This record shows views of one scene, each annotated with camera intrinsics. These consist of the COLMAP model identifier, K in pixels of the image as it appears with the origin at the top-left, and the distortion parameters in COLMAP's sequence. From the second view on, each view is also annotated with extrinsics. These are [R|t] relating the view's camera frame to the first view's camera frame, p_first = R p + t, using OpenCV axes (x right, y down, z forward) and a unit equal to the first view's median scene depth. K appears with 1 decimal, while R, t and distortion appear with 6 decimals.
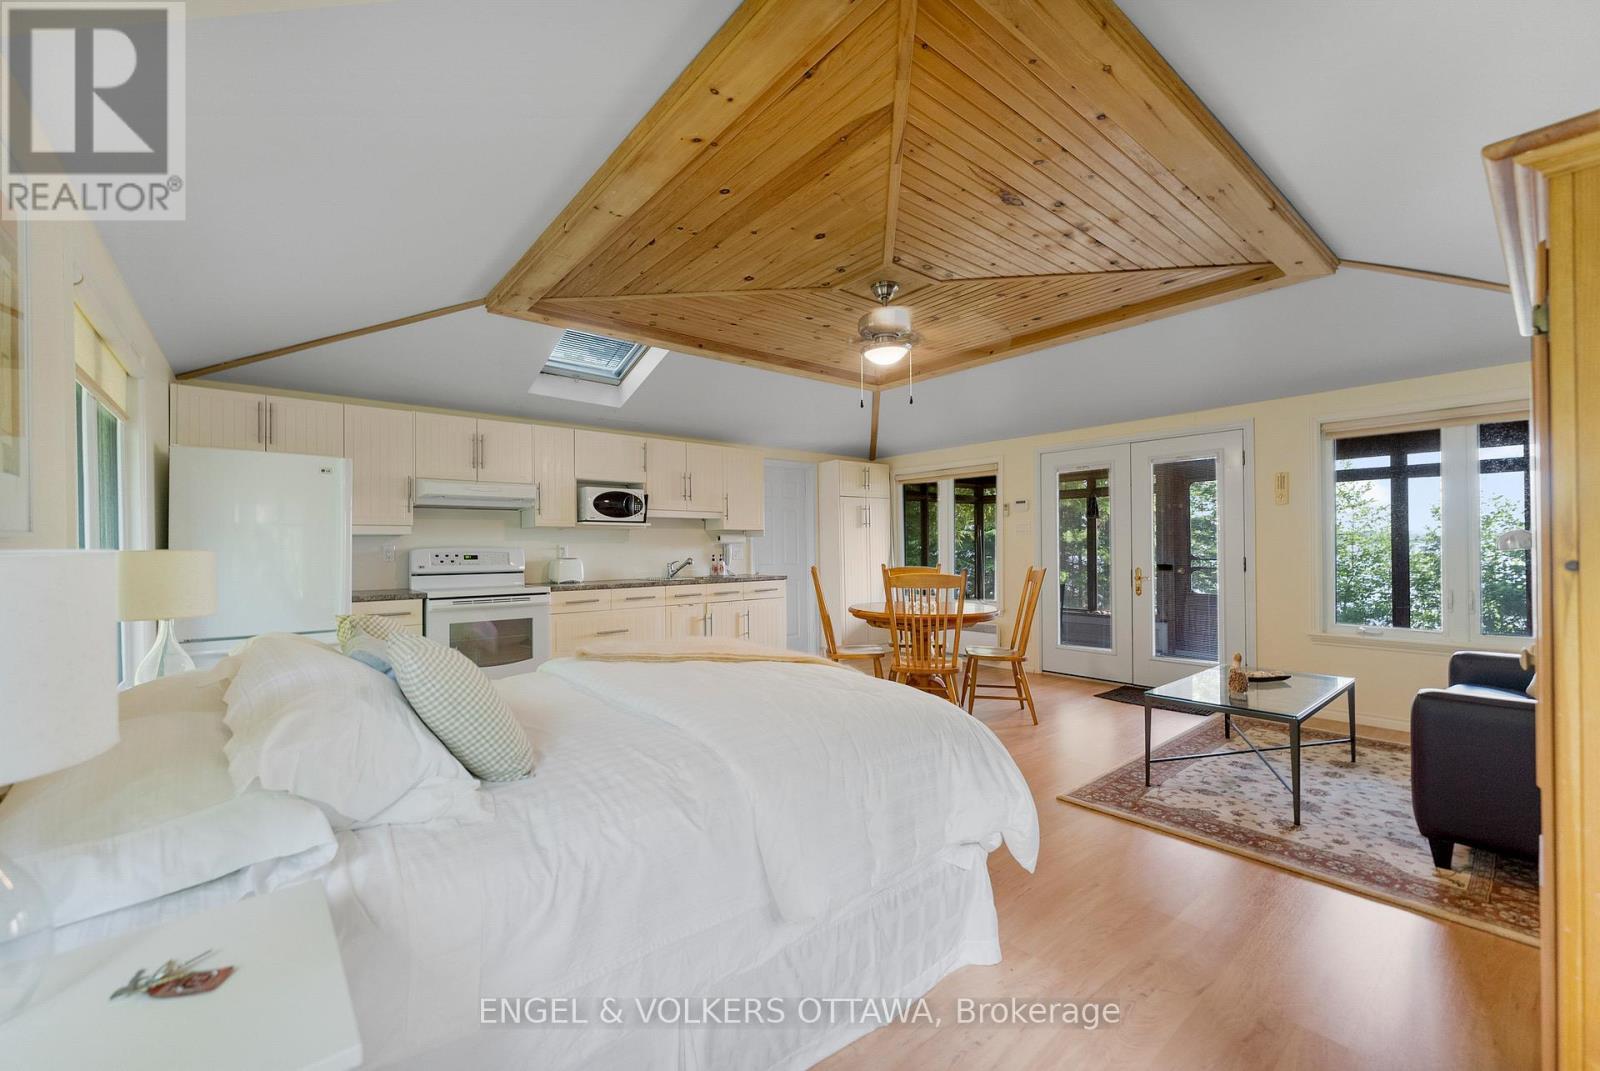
lens RADIAL K [[647.8, 0, 800.0], [0, 647.8, 535.5], [0, 0, 1]] dist [0.001656, -0.000043]
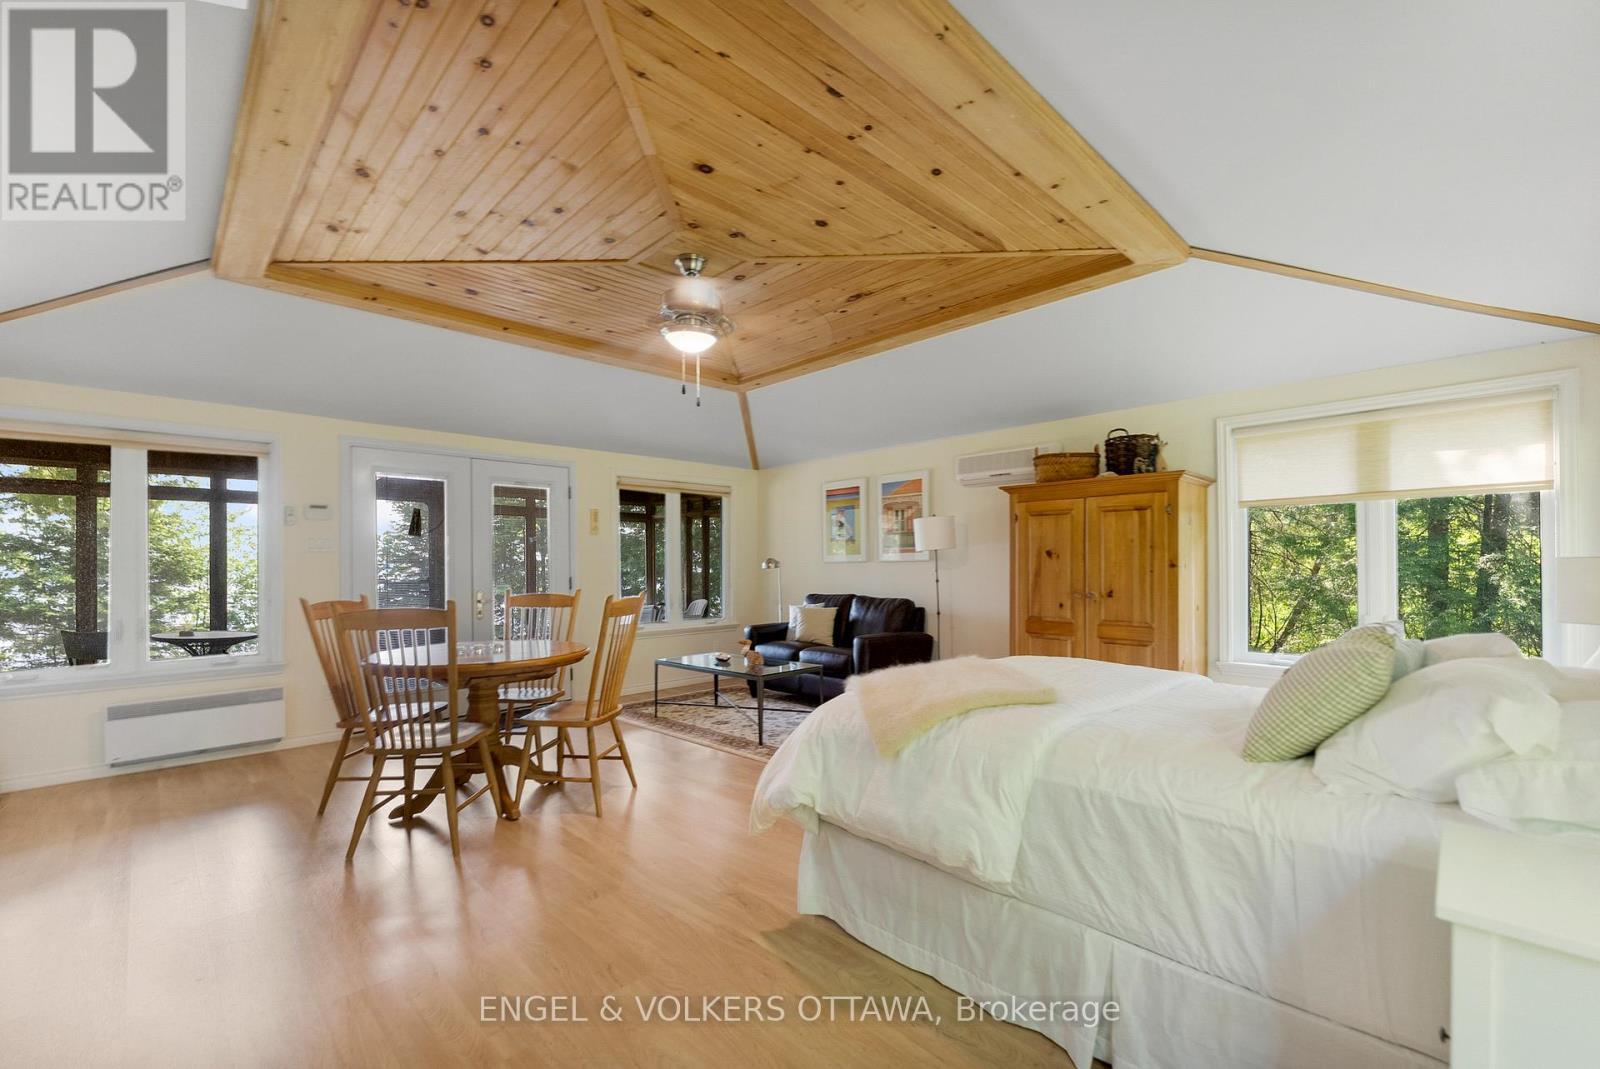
lens RADIAL K [[664.4, 0, 806.0], [0, 664.4, 549.3], [0, 0, 1]] dist [0.001683, 0.000104]
pose [[-0.089099, 0.024811, 0.995714, -0.544243], [-0.006801, 0.999651, -0.025518, 0.011625], [-0.996000, -0.009045, -0.088900, 0.674234]]
